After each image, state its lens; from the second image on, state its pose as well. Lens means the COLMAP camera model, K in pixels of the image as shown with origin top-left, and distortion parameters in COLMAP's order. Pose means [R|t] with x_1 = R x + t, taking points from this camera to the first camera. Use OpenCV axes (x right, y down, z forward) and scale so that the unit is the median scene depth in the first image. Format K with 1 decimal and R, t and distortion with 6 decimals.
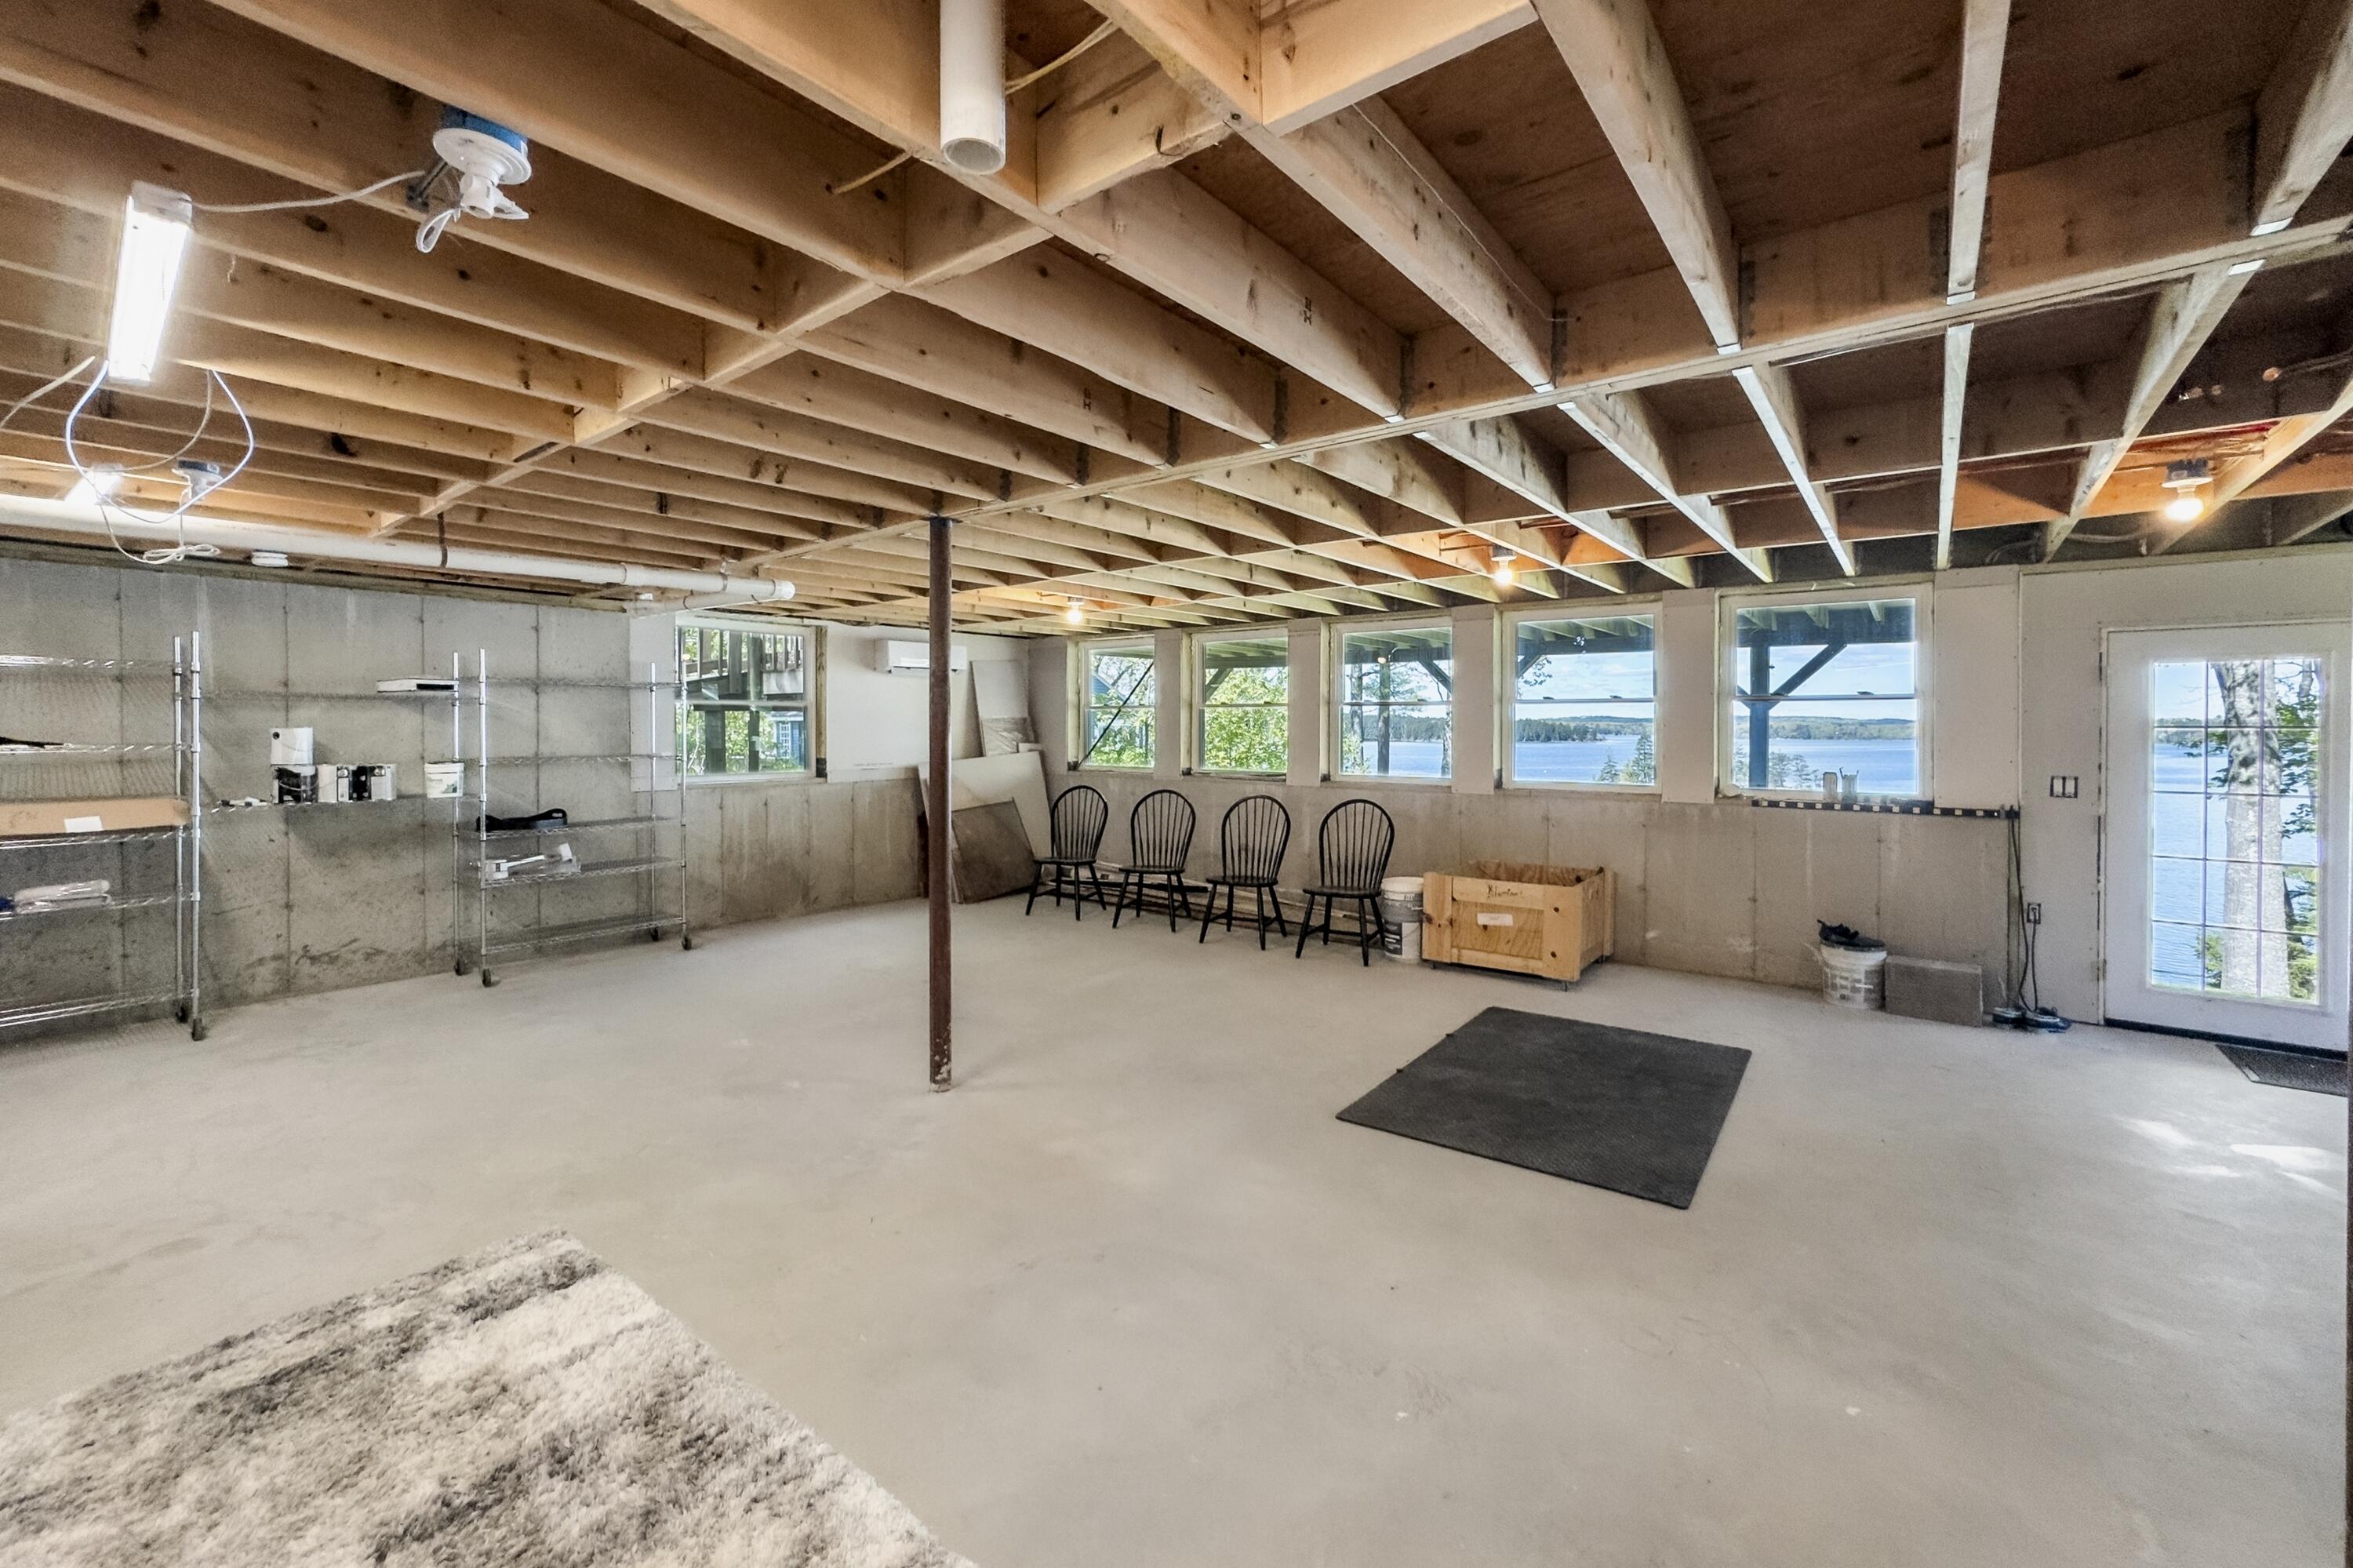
lens RADIAL K [[965.3, 0, 1169.1], [0, 965.3, 727.0], [0, 0, 1]] dist [-0.004316, 0.000058]
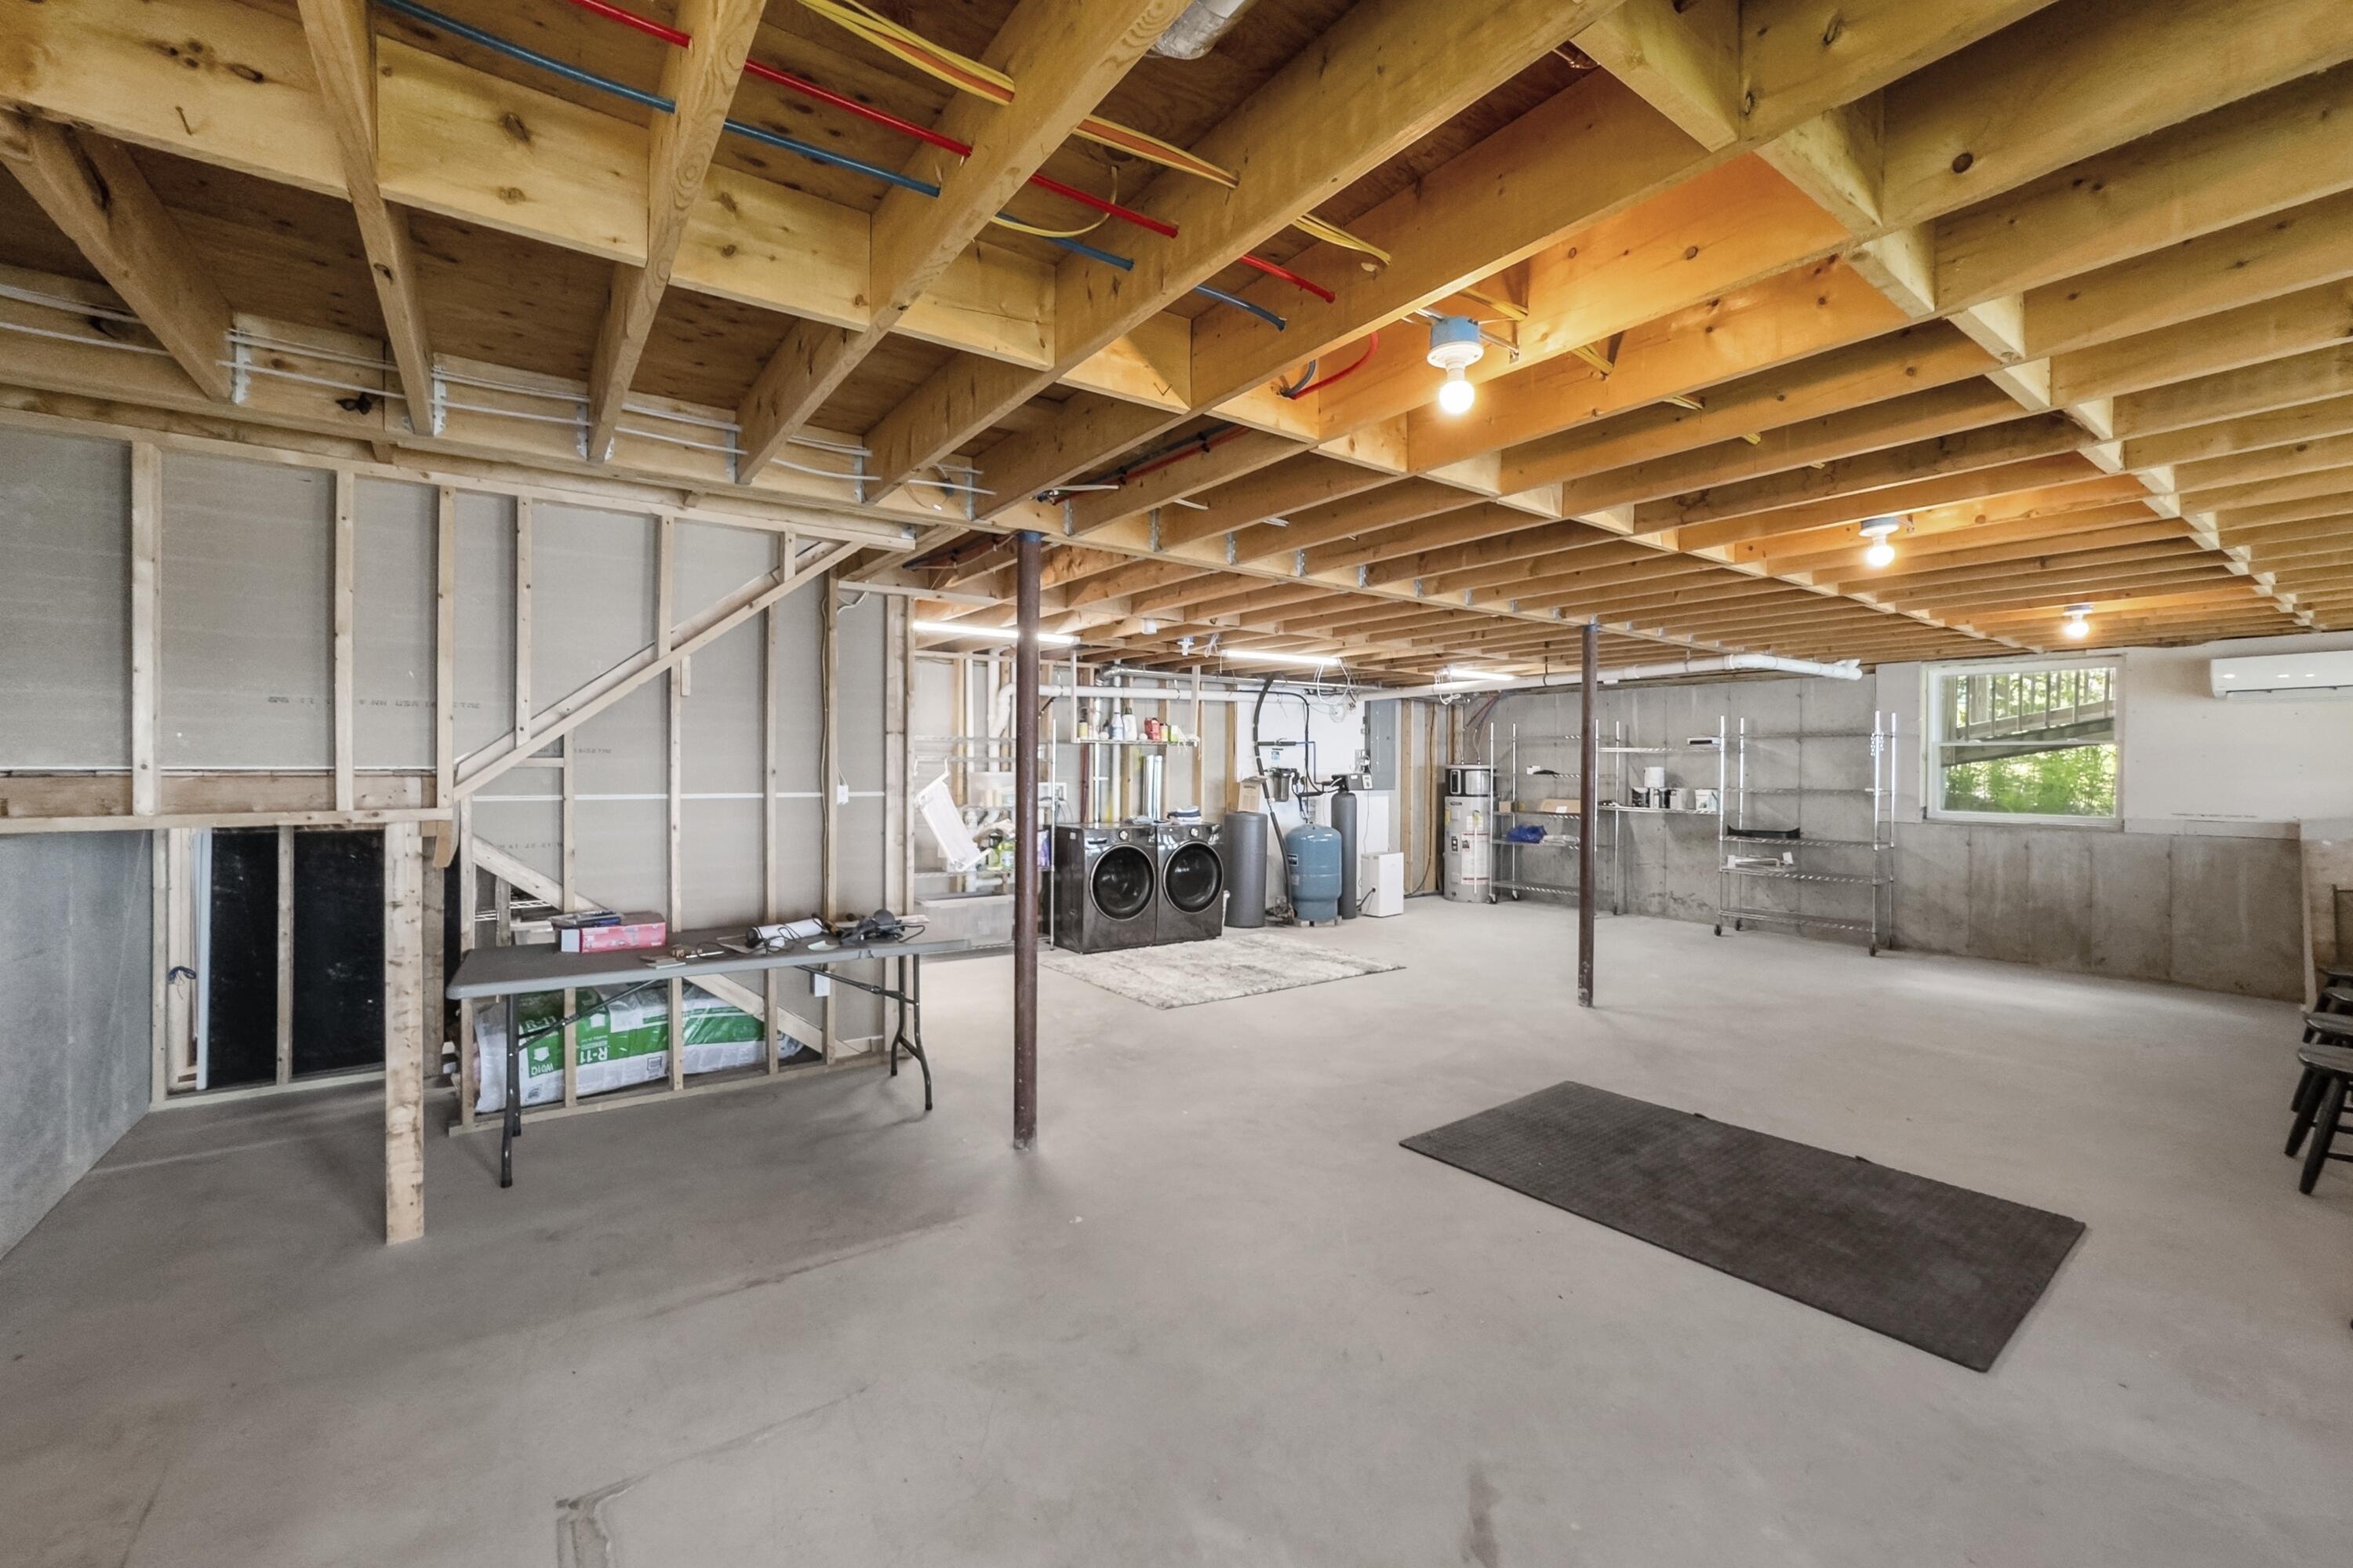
lens RADIAL K [[965.3, 0, 1185.5], [0, 965.3, 774.4], [0, 0, 1]] dist [-0.004316, 0.000058]
pose [[-0.274971, -0.000100, -0.961453, 1.216176], [-0.008406, 0.999962, 0.002301, 0.019242], [0.961416, 0.008715, -0.274961, 0.724268]]
